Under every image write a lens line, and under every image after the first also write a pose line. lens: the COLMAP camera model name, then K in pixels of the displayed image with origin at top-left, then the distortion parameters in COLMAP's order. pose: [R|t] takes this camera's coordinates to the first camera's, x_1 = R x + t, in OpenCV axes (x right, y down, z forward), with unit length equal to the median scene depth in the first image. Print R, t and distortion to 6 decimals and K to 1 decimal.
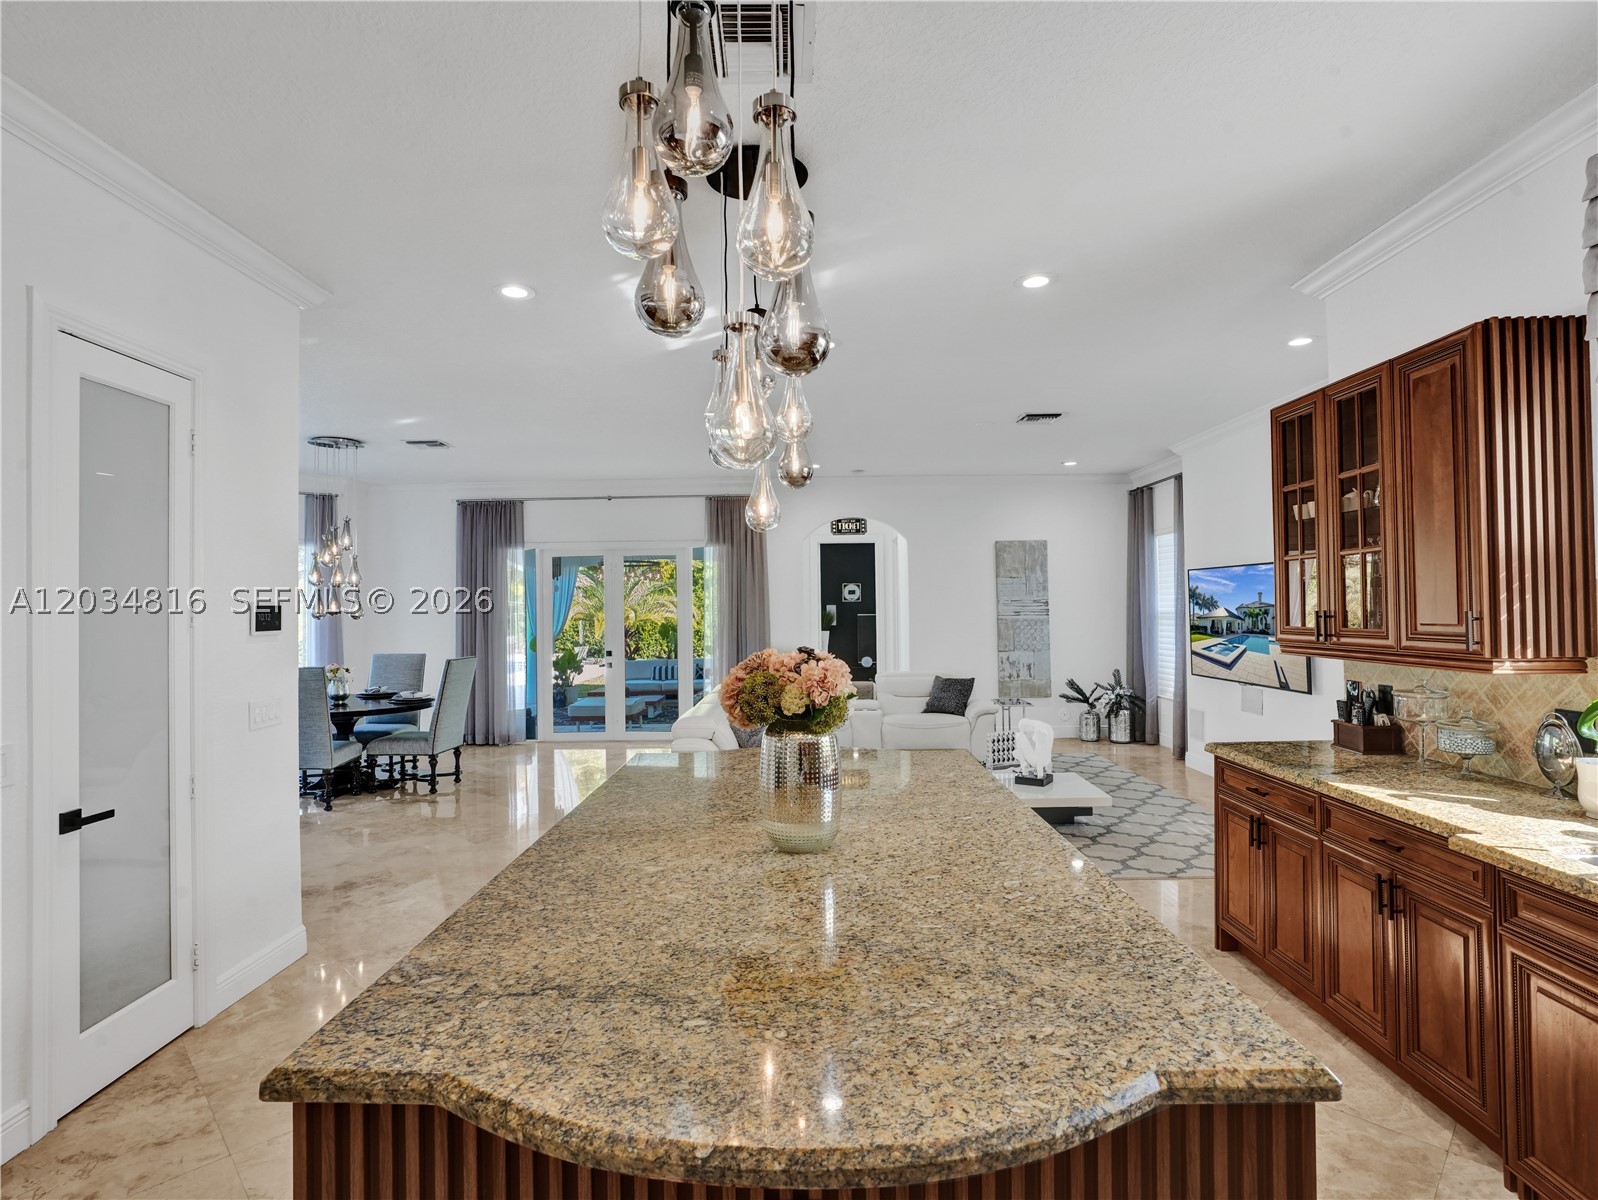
lens RADIAL K [[824.3, 0, 798.7], [0, 824.3, 602.1], [0, 0, 1]] dist [-0.023175, 0.006754]
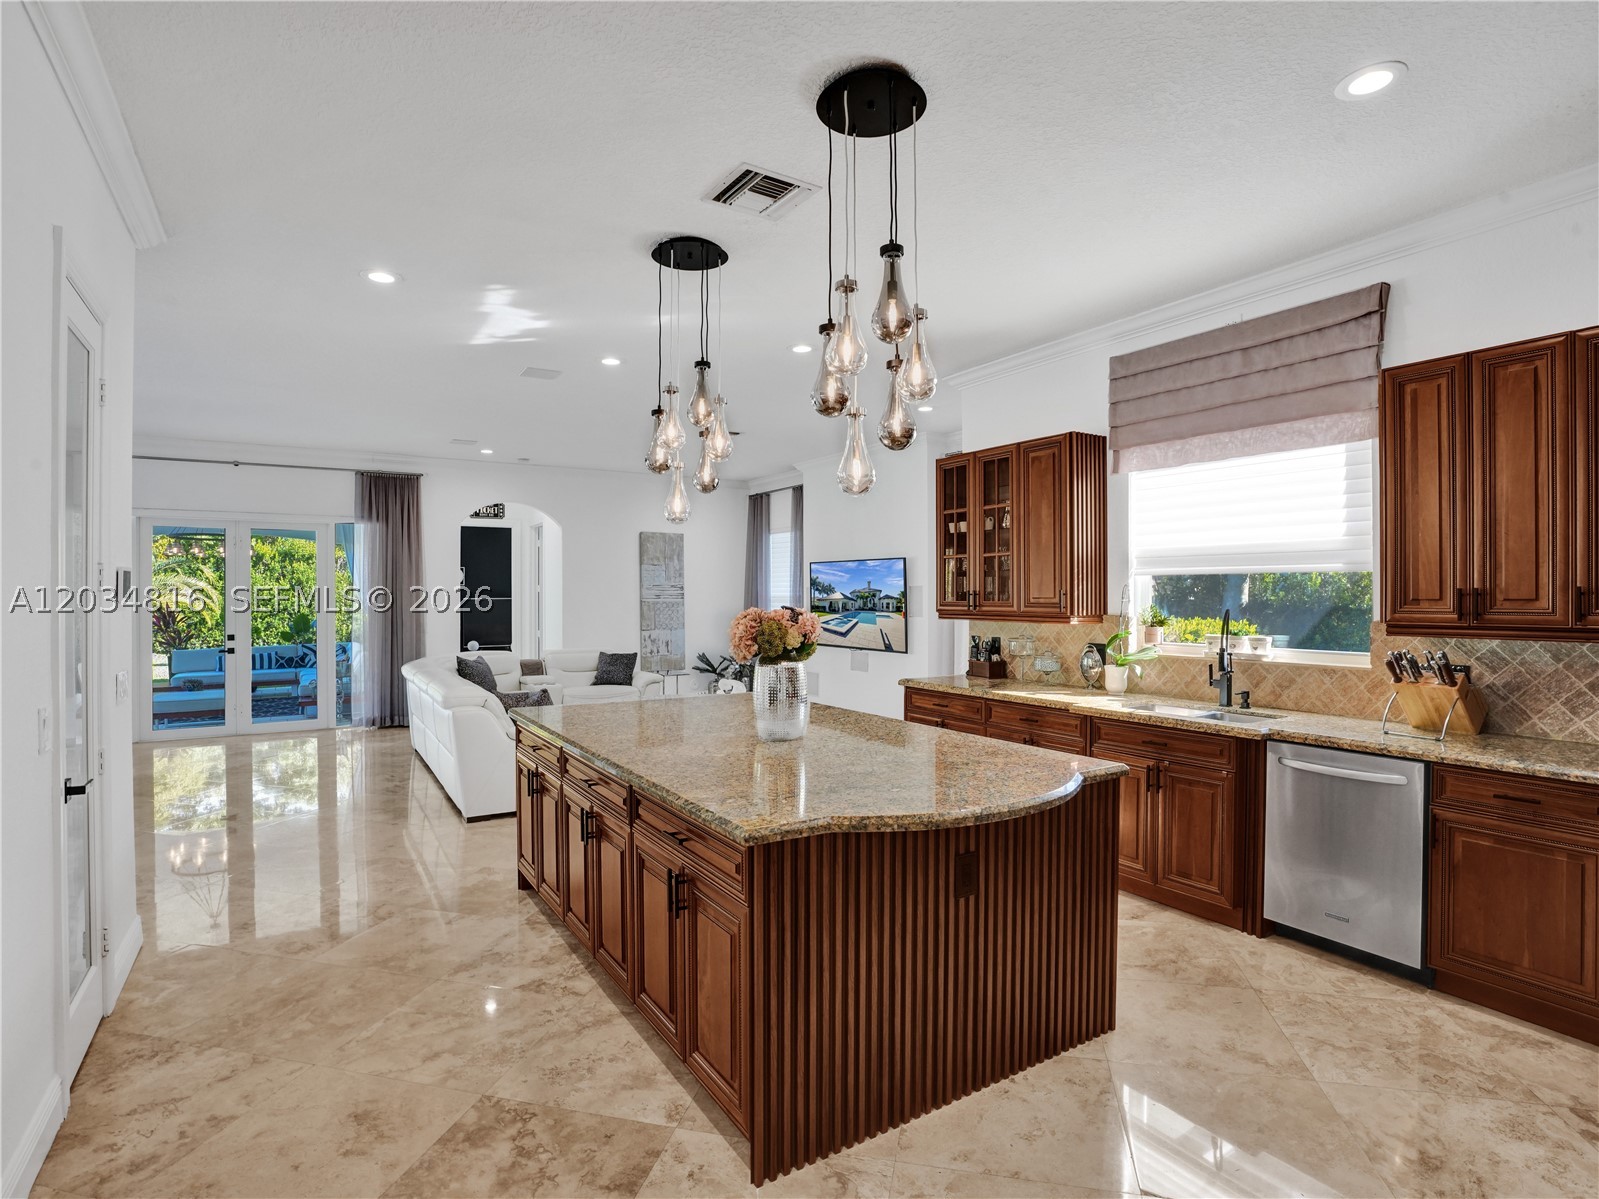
lens RADIAL K [[824.8, 0, 790.2], [0, 824.8, 599.0], [0, 0, 1]] dist [-0.023175, 0.006754]
pose [[0.850408, 0.006712, 0.526081, -0.267959], [-0.011851, 0.999909, 0.006399, 0.011065], [-0.525990, -0.011676, 0.850411, -0.100171]]
